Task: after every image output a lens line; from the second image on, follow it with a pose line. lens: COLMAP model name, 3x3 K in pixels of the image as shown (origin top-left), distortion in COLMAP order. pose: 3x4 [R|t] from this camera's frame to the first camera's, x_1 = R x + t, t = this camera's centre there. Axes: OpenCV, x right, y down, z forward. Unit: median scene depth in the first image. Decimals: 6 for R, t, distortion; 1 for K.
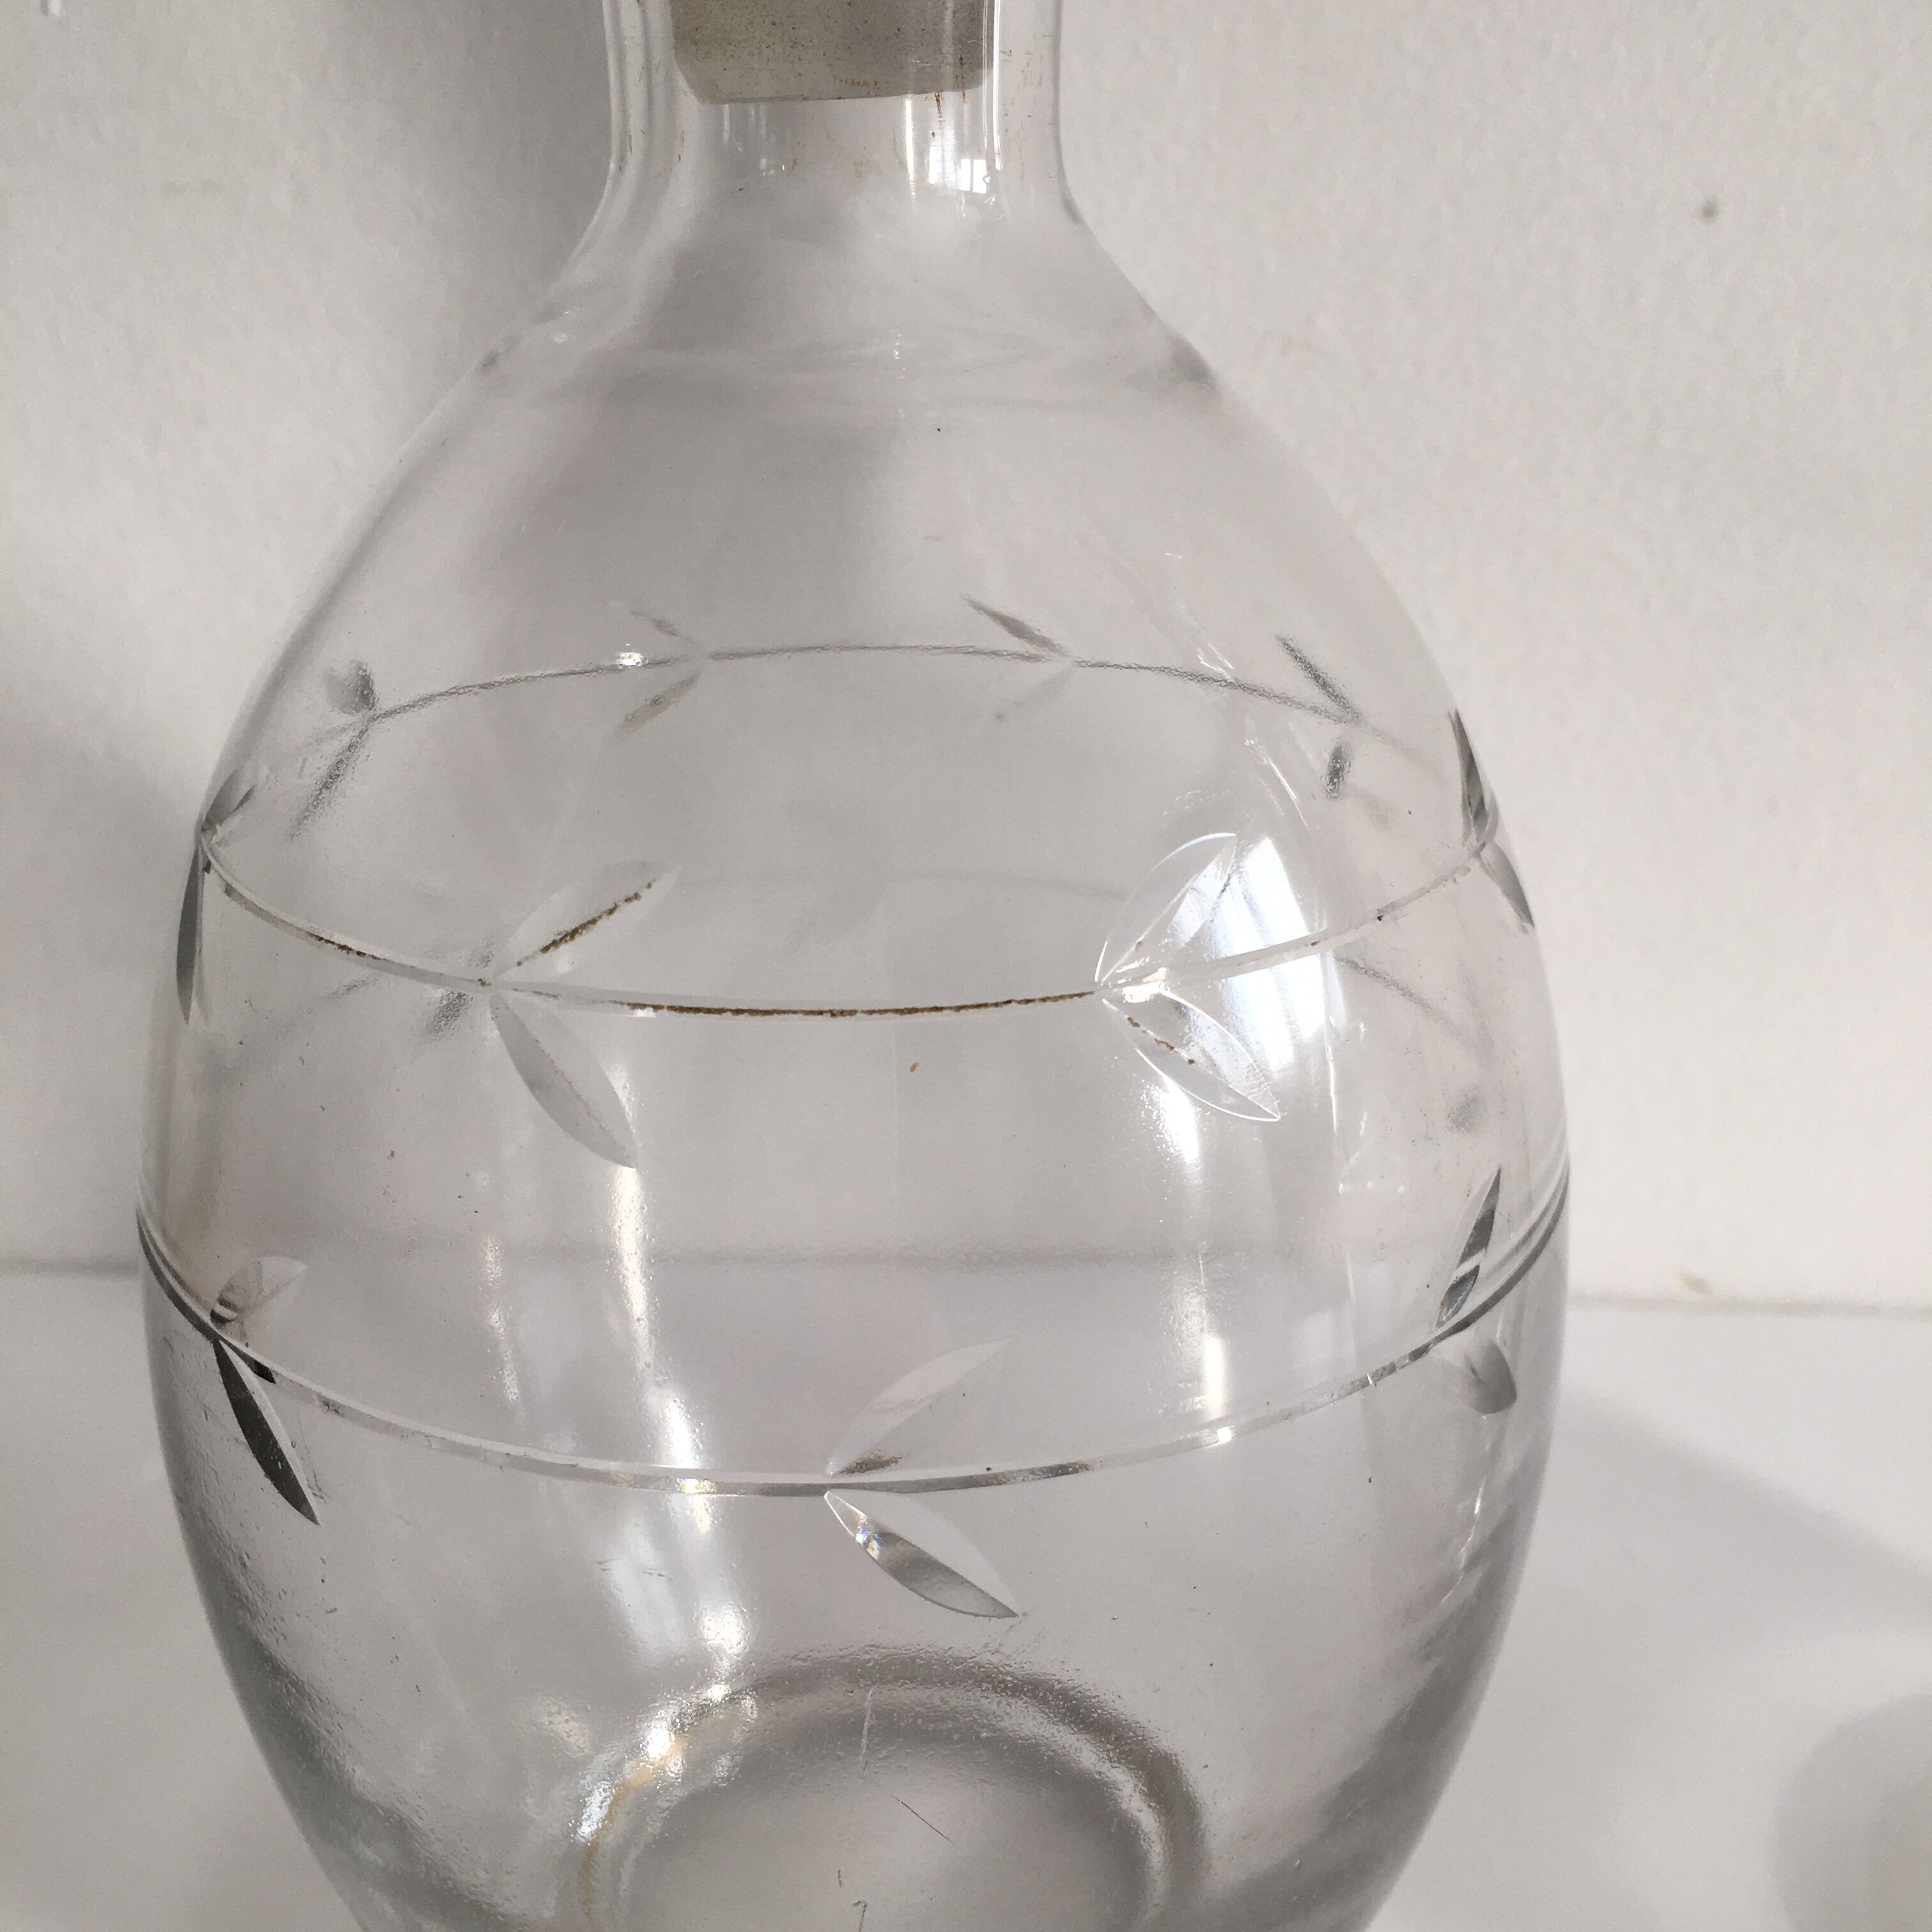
lens RADIAL K [[2206.2, 0, 954.1], [0, 2206.2, 982.4], [0, 0, 1]] dist [0.015599, 0.000000]
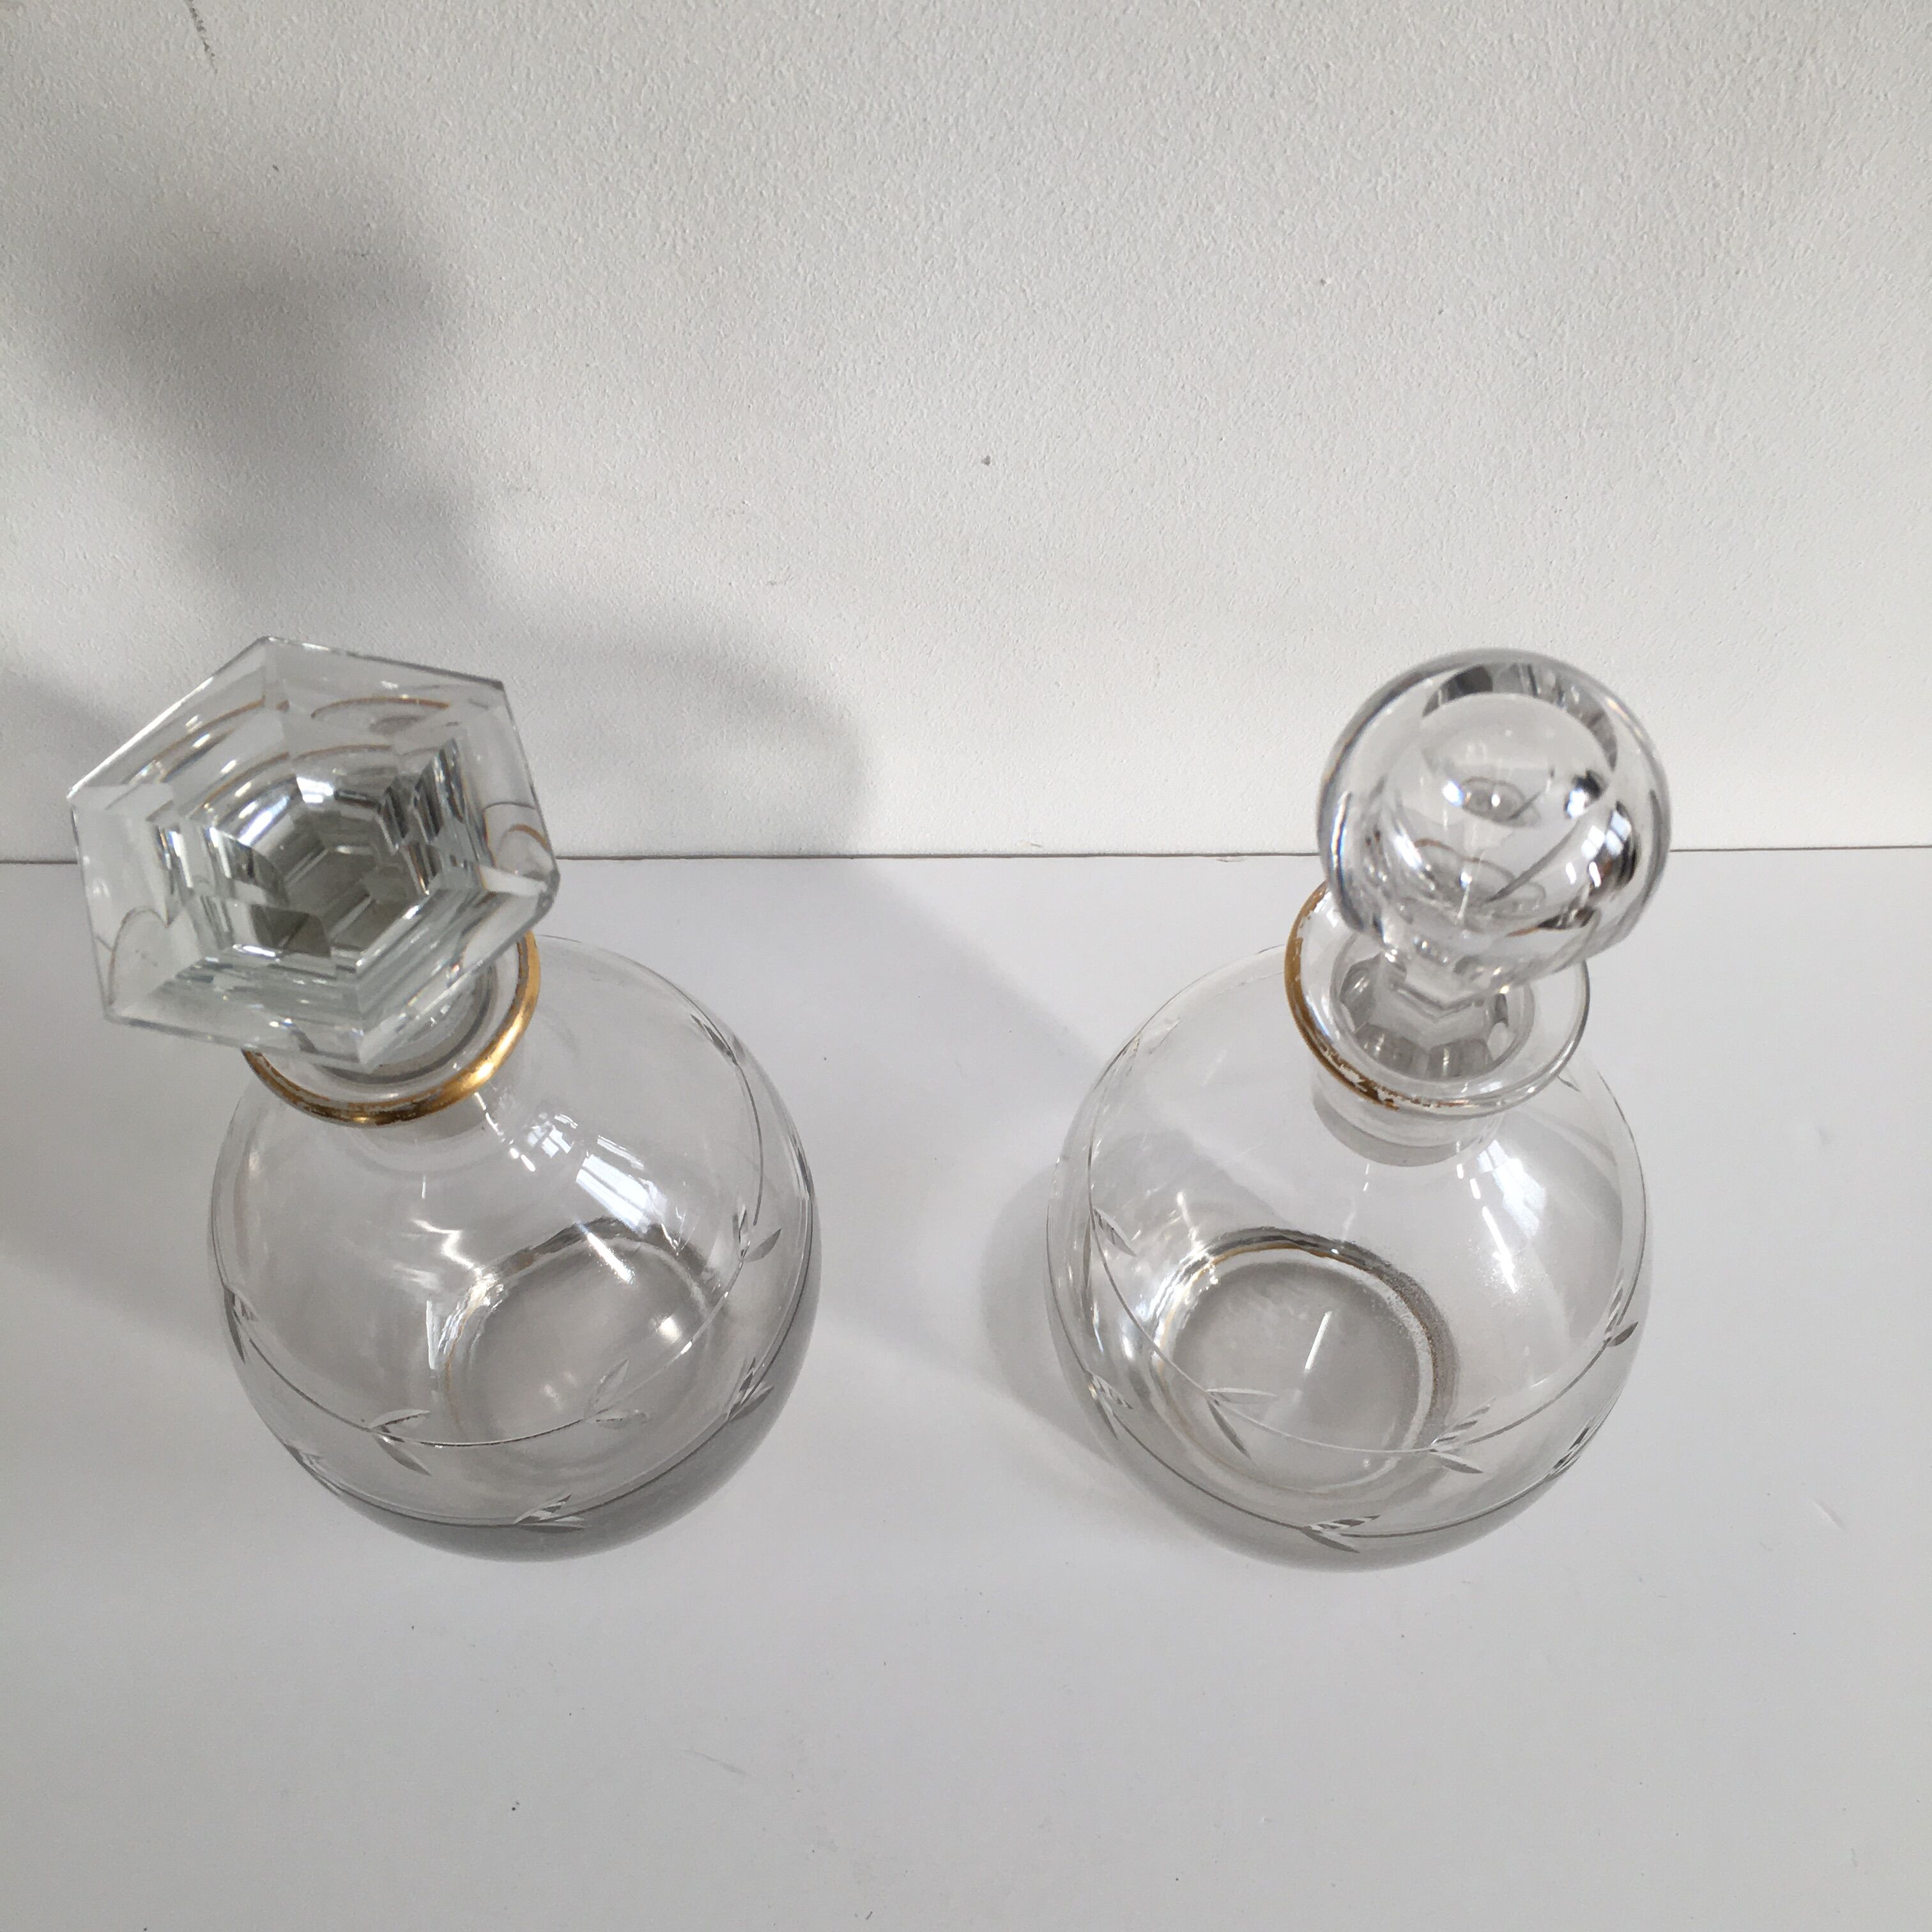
lens RADIAL K [[2206.2, 0, 958.5], [0, 2206.2, 952.4], [0, 0, 1]] dist [0.015599, 0.000000]
pose [[0.996092, -0.074338, 0.047697, 0.296911], [0.023247, 0.741643, 0.670392, -1.521183], [-0.085210, -0.666663, 0.740473, -0.509988]]
